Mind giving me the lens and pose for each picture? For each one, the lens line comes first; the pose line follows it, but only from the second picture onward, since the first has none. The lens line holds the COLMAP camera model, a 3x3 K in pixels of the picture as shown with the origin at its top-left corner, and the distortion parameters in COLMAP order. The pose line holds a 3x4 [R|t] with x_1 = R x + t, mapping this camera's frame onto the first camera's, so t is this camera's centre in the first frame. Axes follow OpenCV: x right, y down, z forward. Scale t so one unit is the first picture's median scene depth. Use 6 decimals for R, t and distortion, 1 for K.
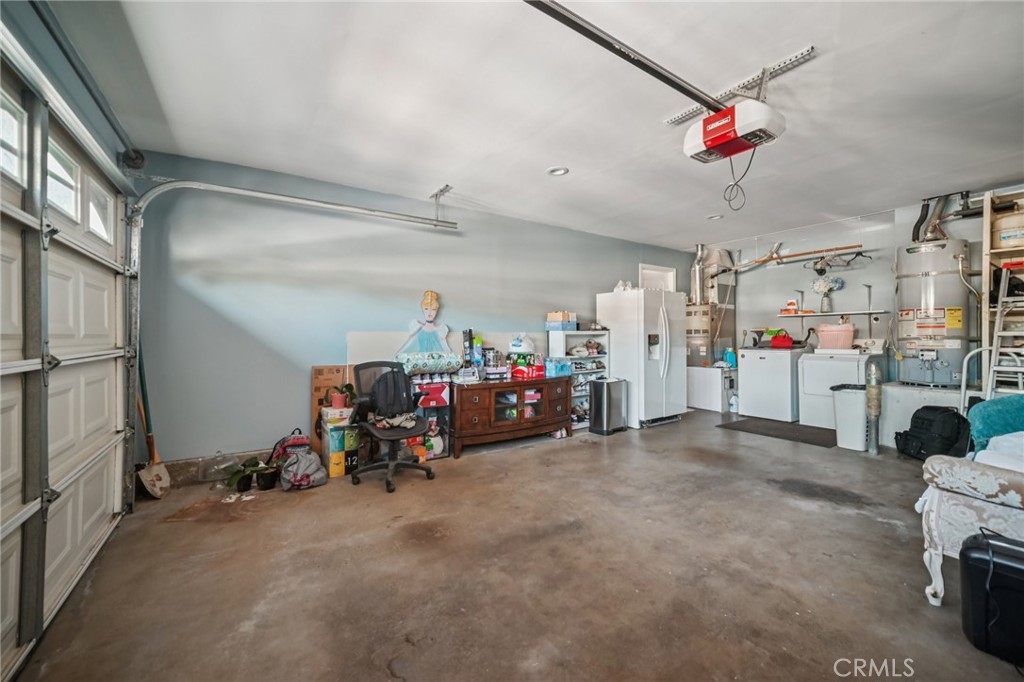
lens RADIAL K [[397.5, 0, 507.1], [0, 397.5, 336.0], [0, 0, 1]] dist [-0.004268, 0.000461]
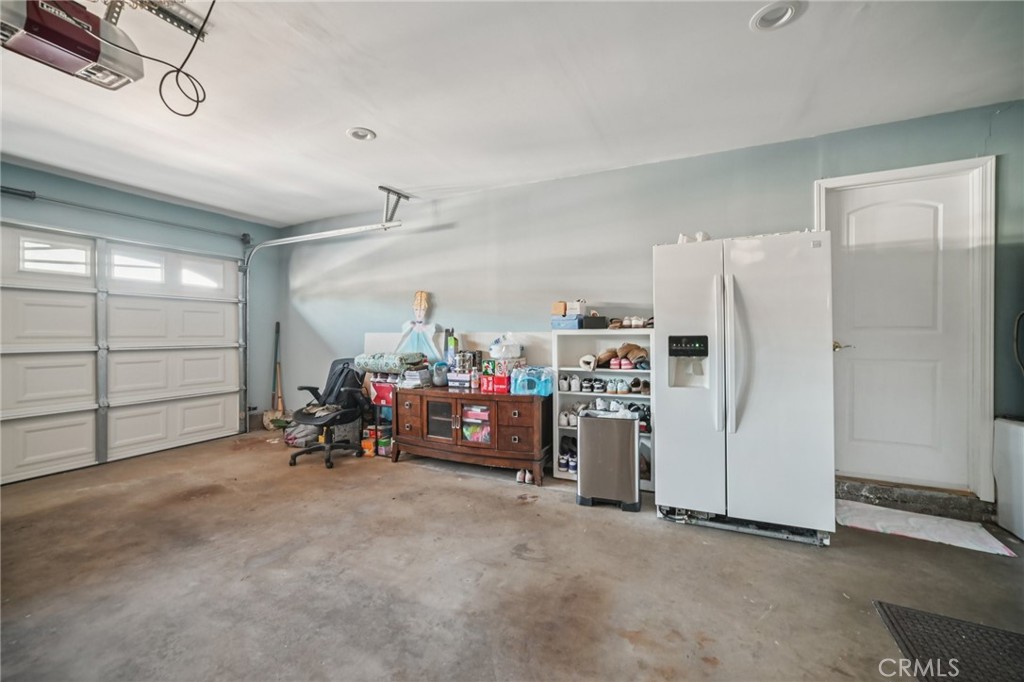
lens RADIAL K [[397.5, 0, 507.1], [0, 397.5, 336.0], [0, 0, 1]] dist [-0.004268, 0.000461]
pose [[0.530036, 0.003317, -0.847969, 0.909938], [-0.003809, 0.999992, 0.001531, -0.004309], [0.847967, 0.002418, 0.530044, 0.770721]]
